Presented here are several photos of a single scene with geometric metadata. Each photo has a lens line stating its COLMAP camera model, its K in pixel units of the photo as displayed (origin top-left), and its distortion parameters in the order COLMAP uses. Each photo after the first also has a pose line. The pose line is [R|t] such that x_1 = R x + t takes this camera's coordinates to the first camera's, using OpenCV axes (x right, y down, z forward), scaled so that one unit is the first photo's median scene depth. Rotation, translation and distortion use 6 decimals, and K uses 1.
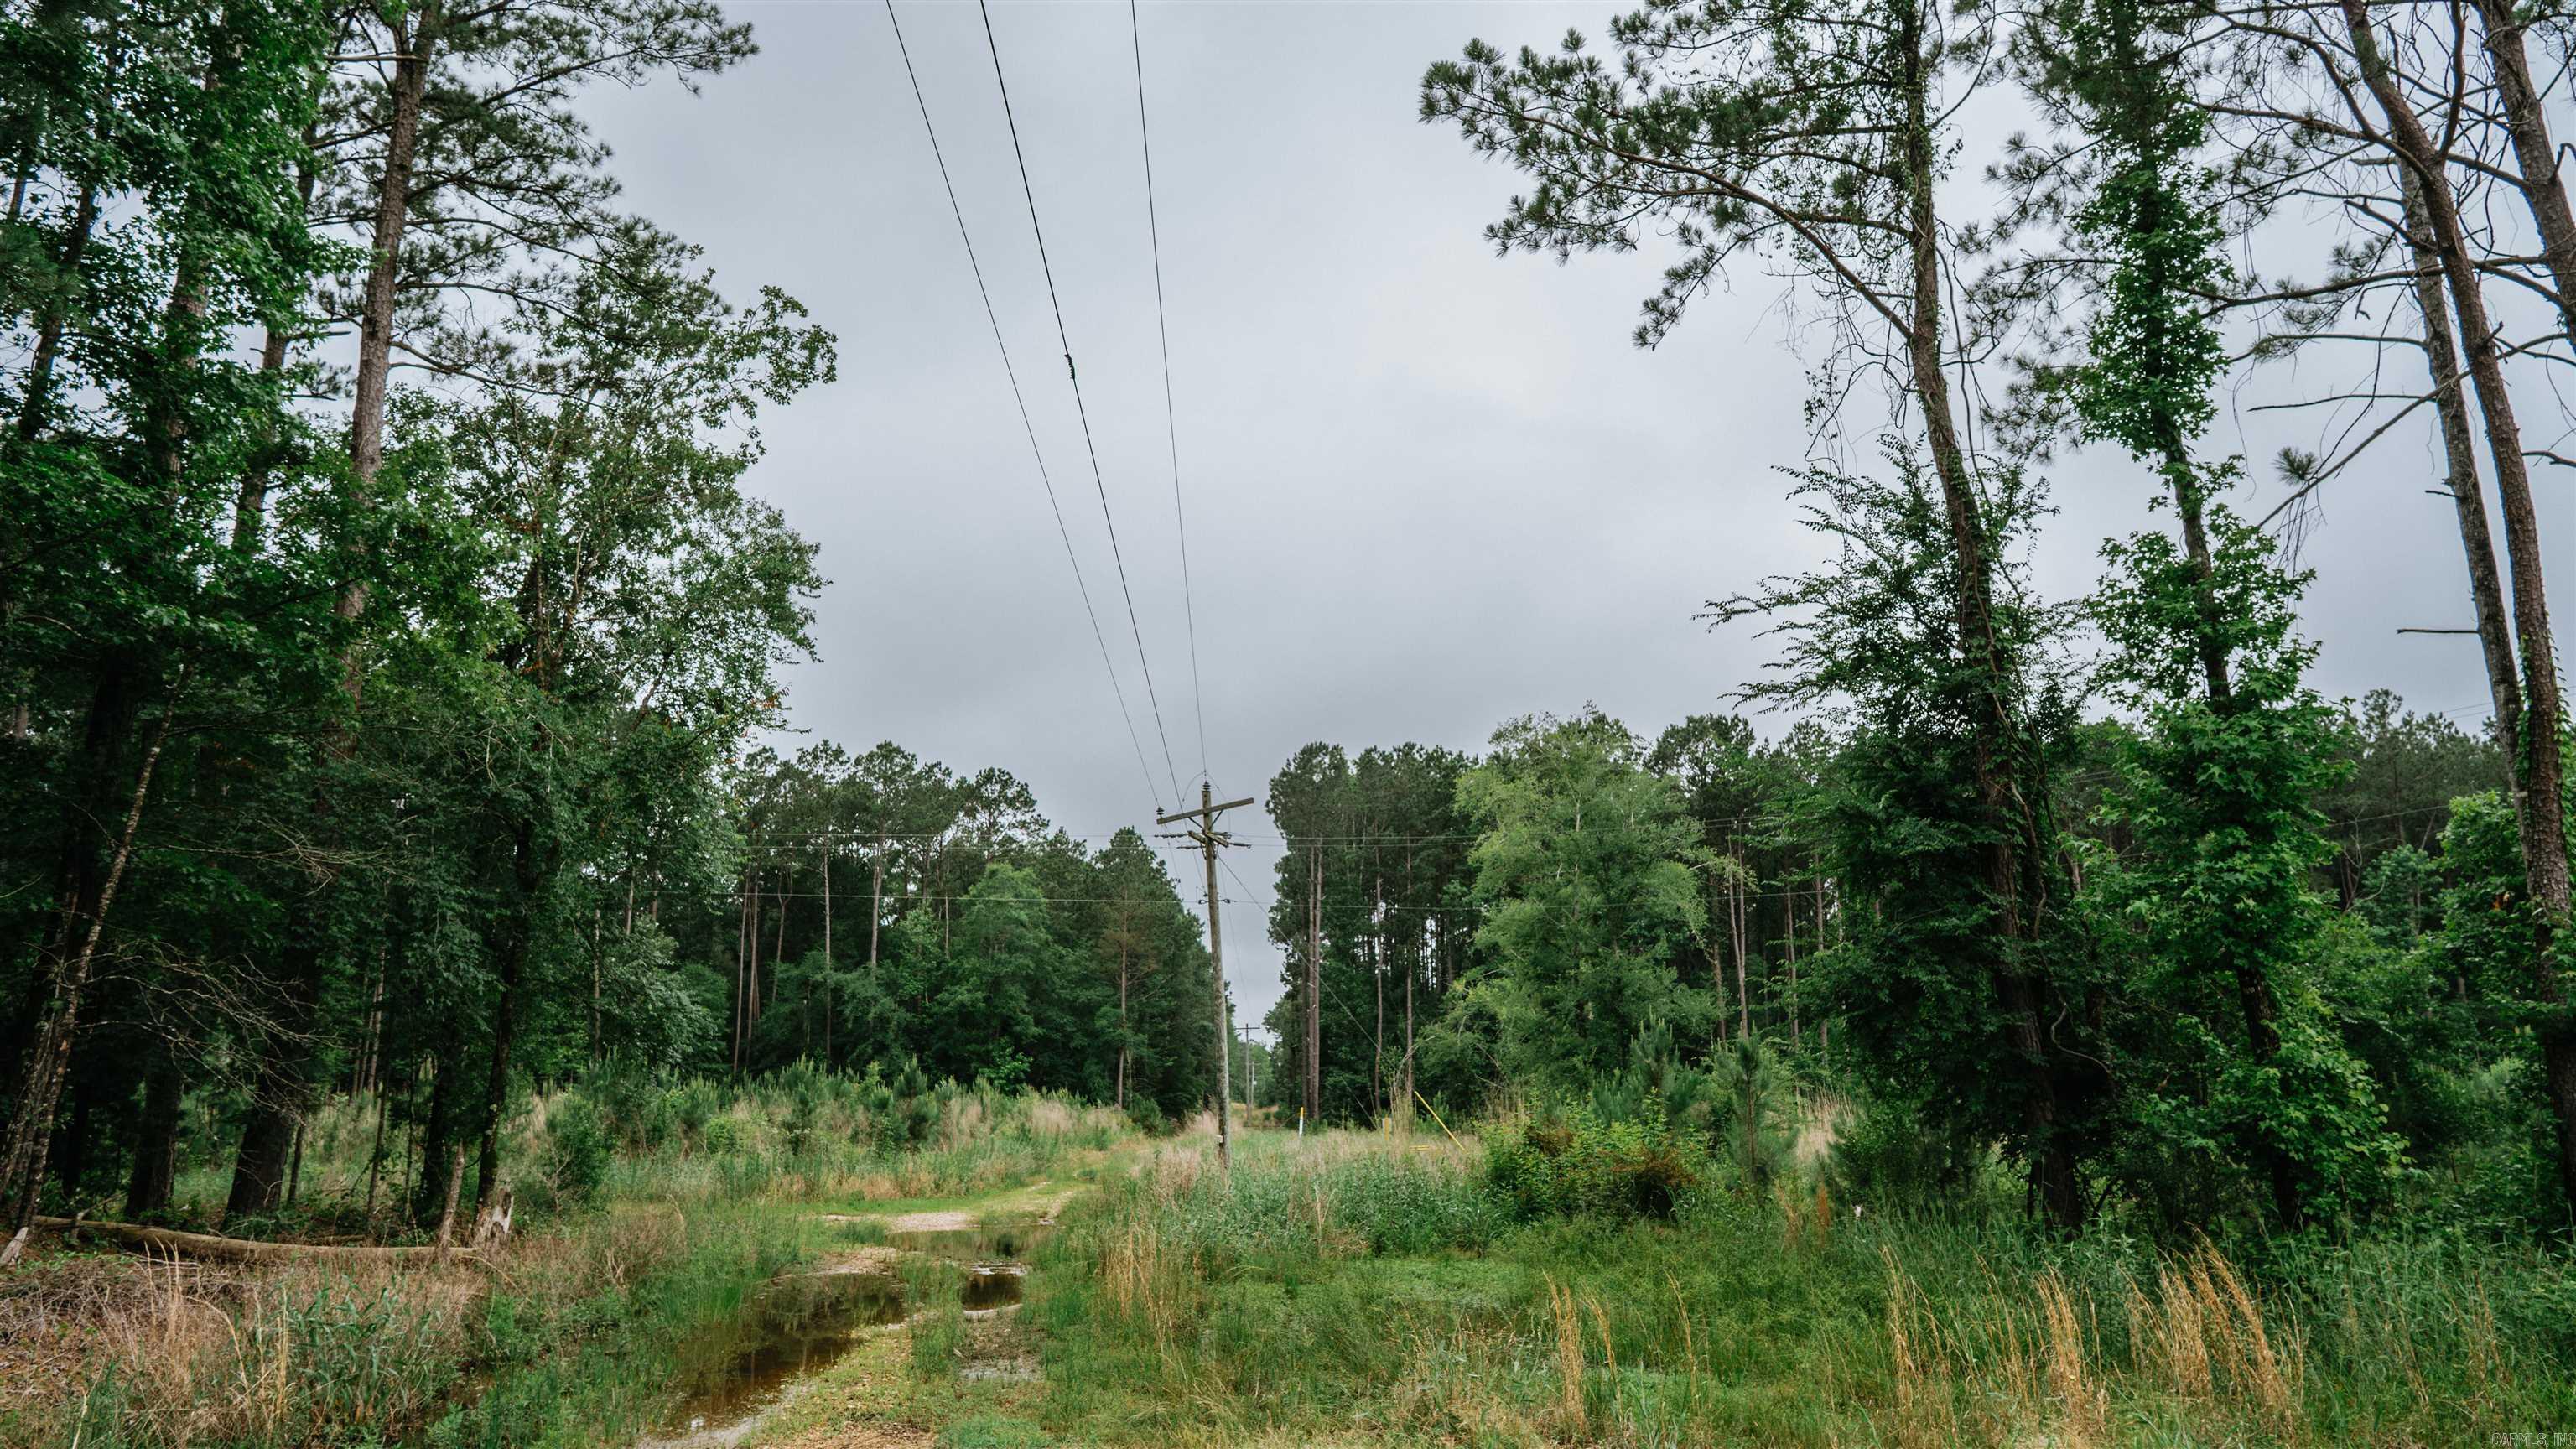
lens RADIAL K [[1721.4, 0, 1287.5], [0, 1721.4, 726.9], [0, 0, 1]] dist [-0.011605, 0.019920]
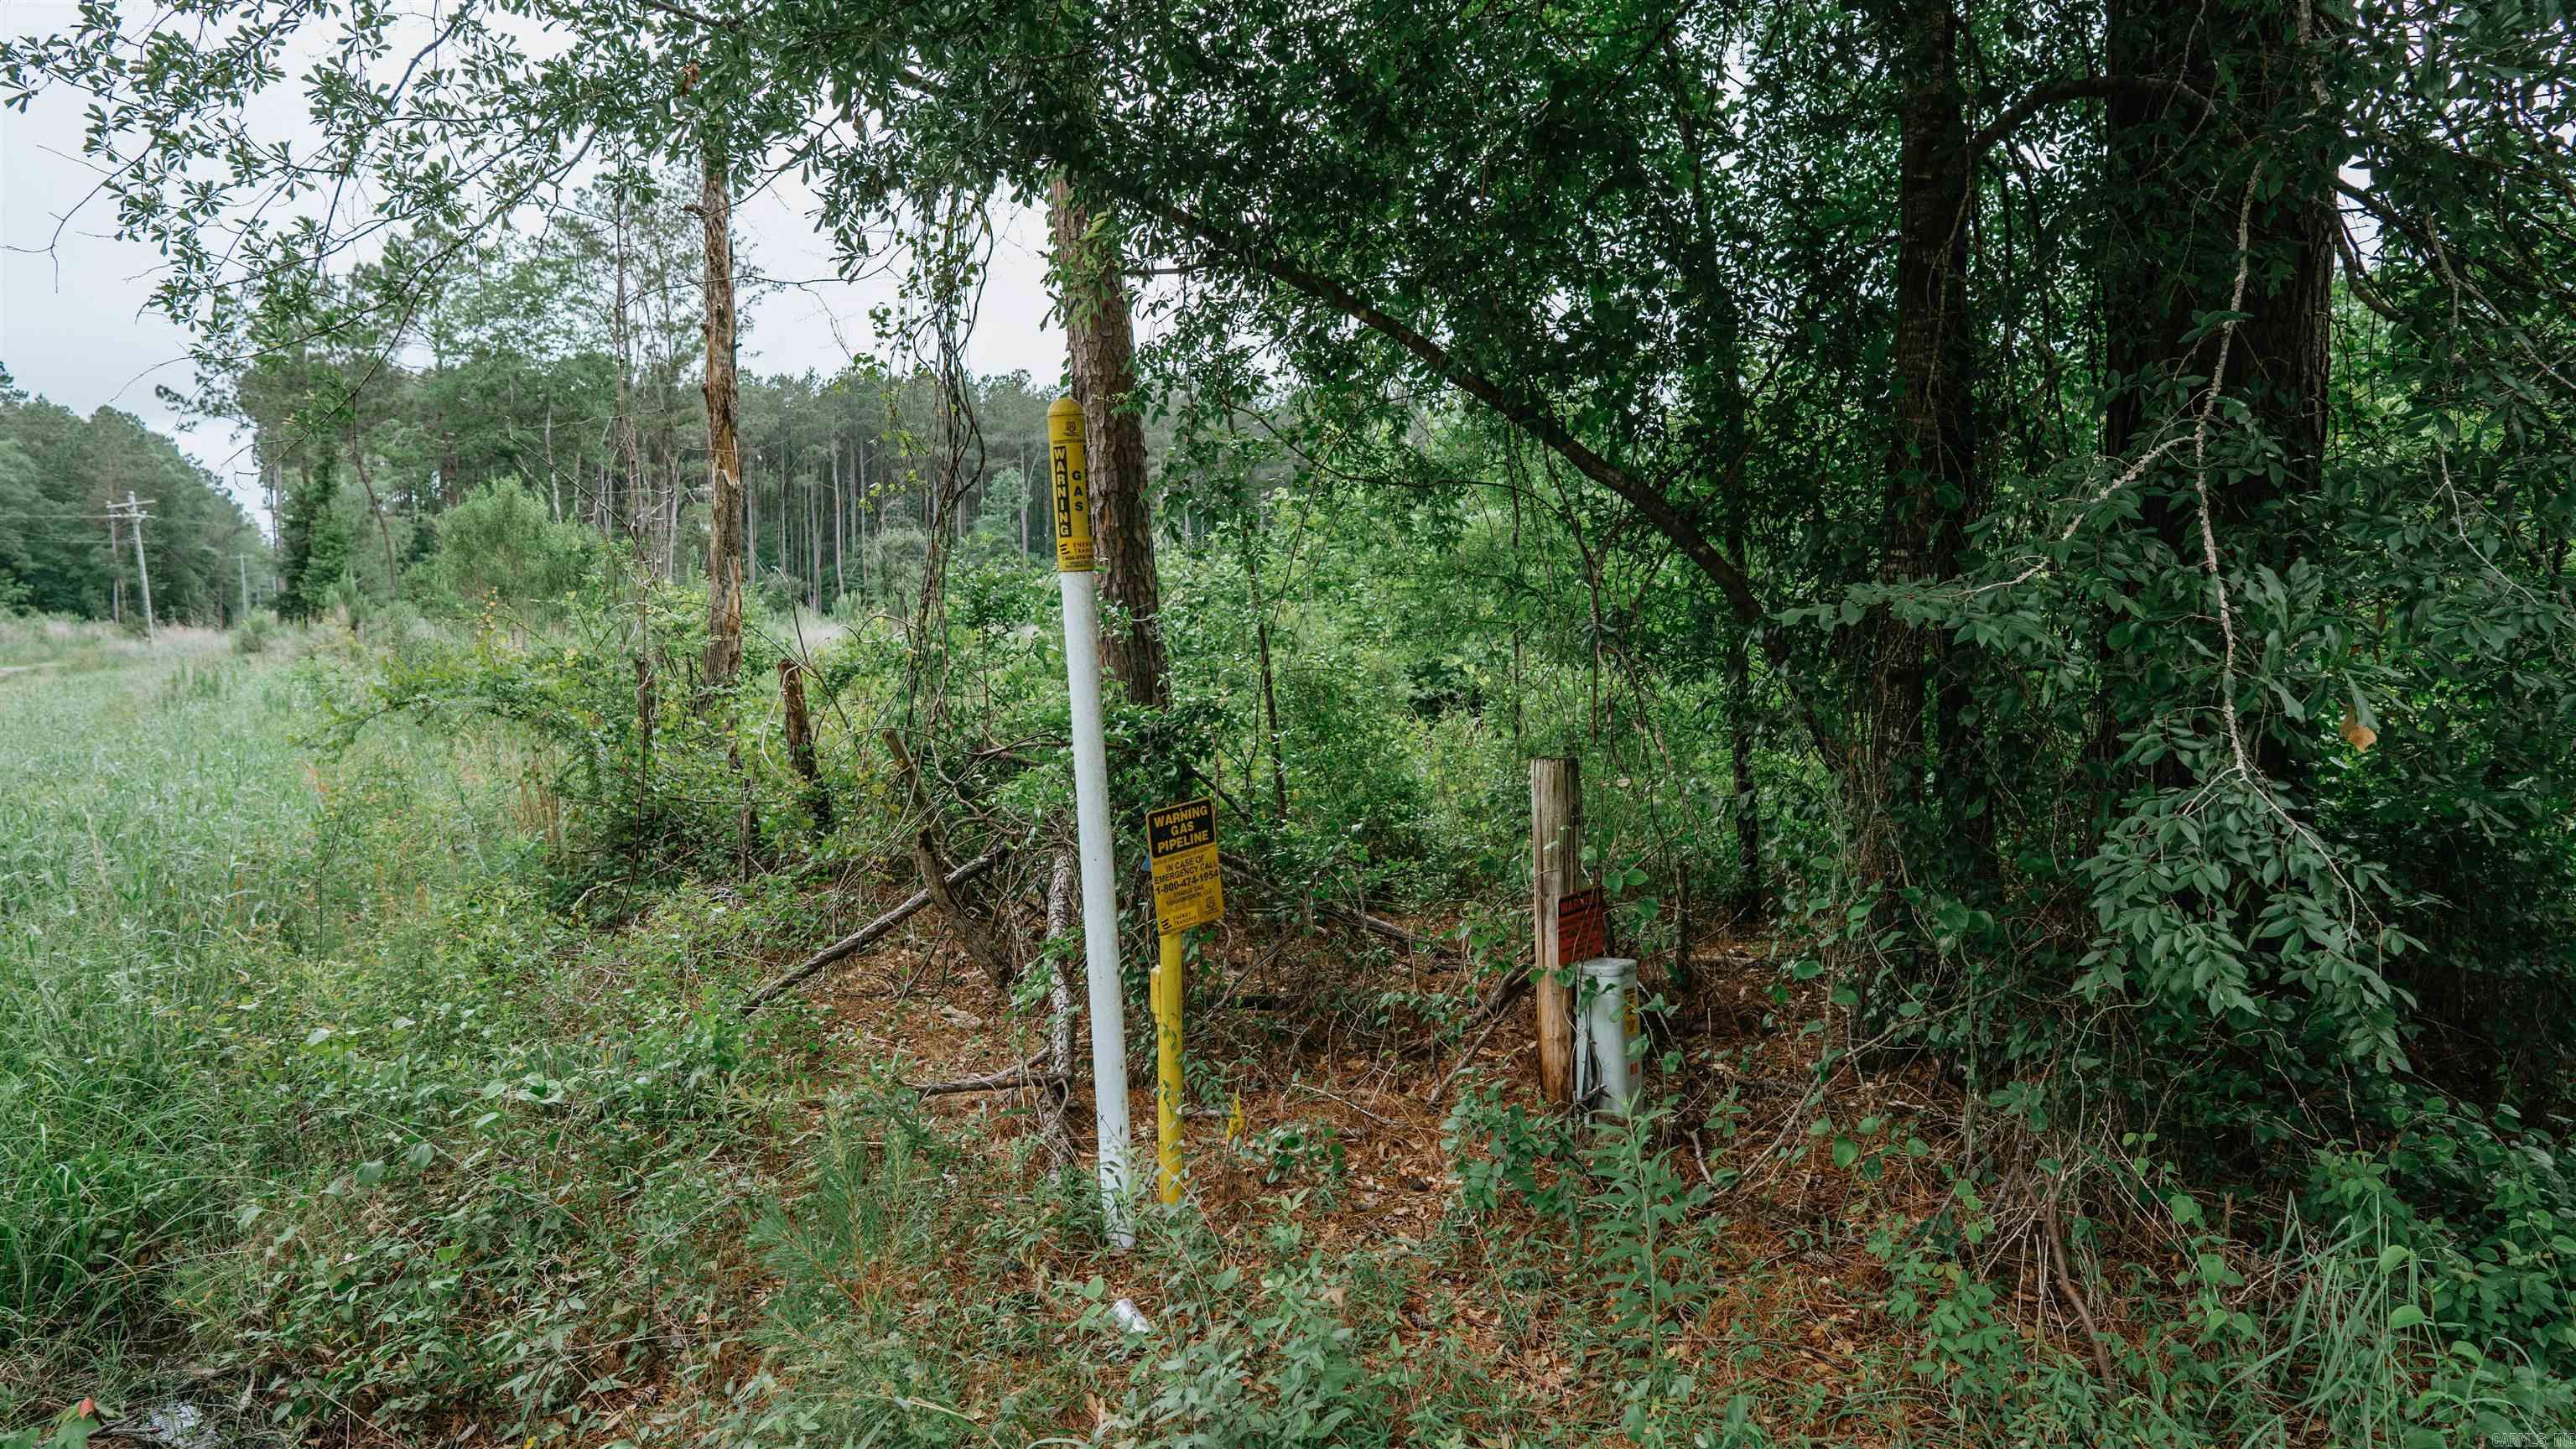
lens RADIAL K [[1721.4, 0, 1313.9], [0, 1721.4, 733.0], [0, 0, 1]] dist [-0.011605, 0.019920]
pose [[0.876211, -0.036699, 0.480528, 0.073293], [-0.101555, 0.960646, 0.258546, -0.137320], [-0.471106, -0.275341, 0.838001, -0.590479]]
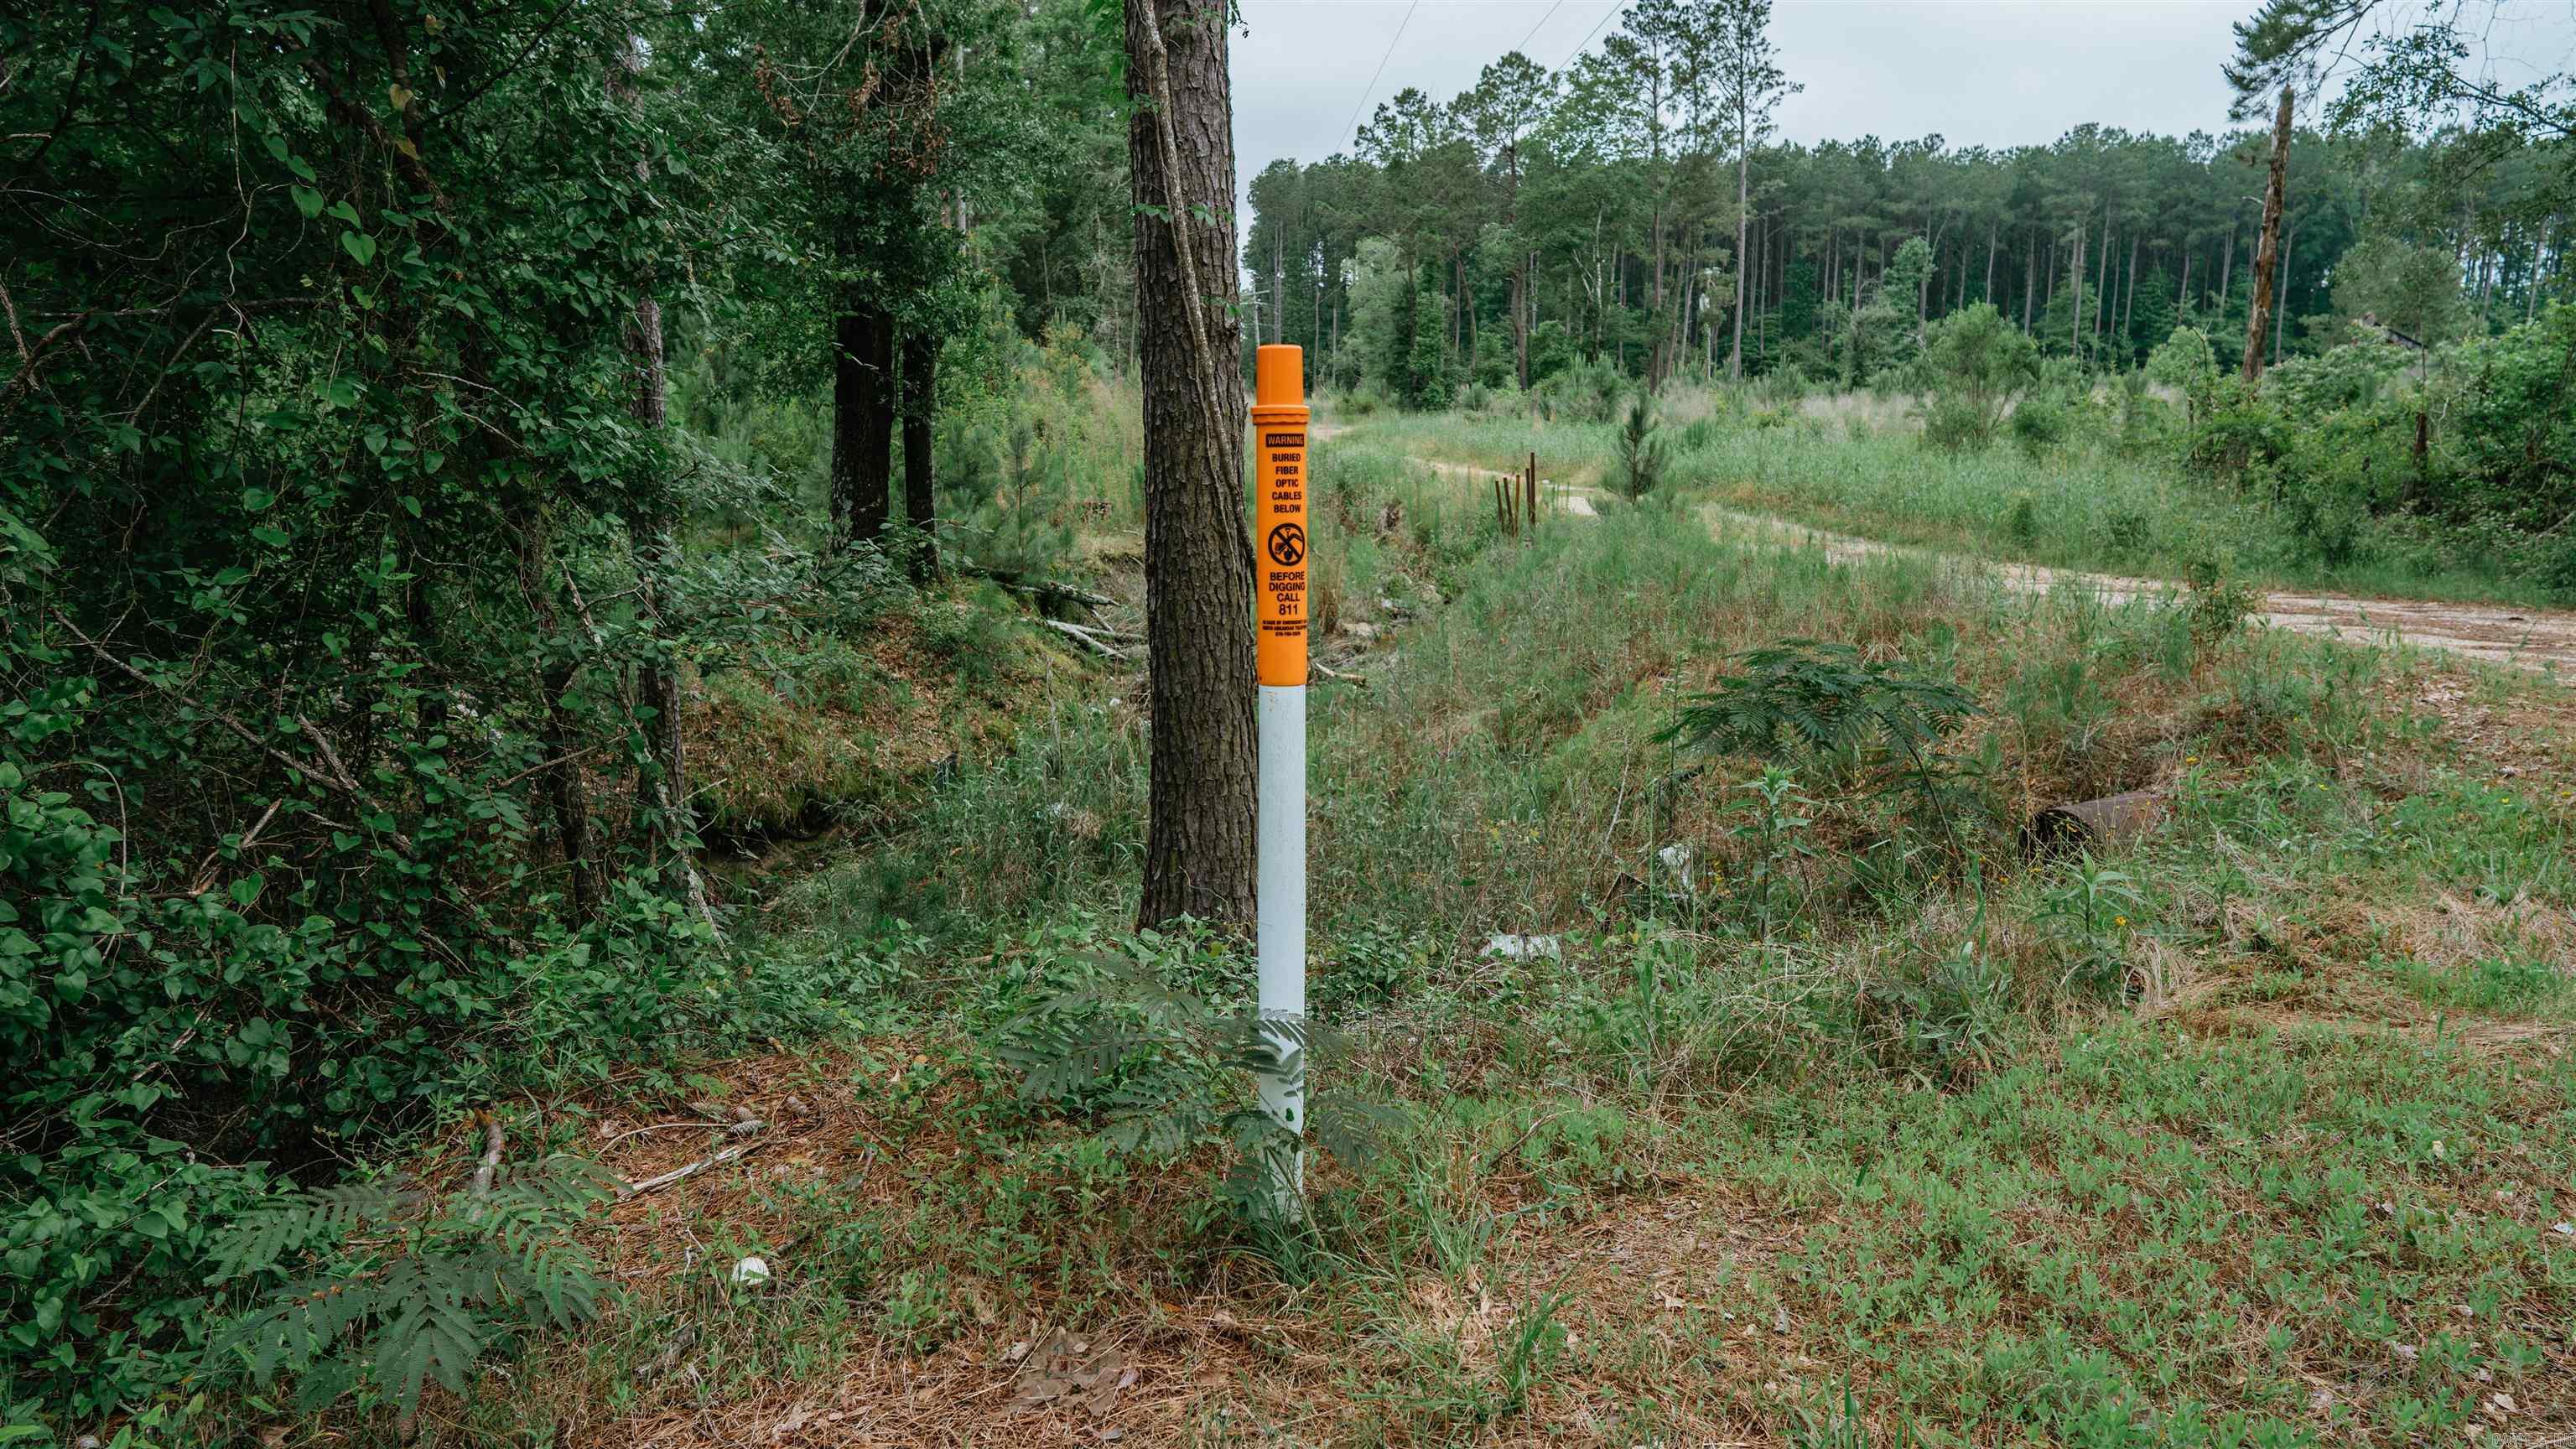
lens RADIAL K [[1721.4, 0, 1287.9], [0, 1721.4, 732.0], [0, 0, 1]] dist [-0.011605, 0.019920]
pose [[0.999348, -0.005411, 0.035698, -0.034894], [-0.009634, 0.912899, 0.408073, -0.157533], [-0.034797, -0.408151, 0.912251, -0.678102]]
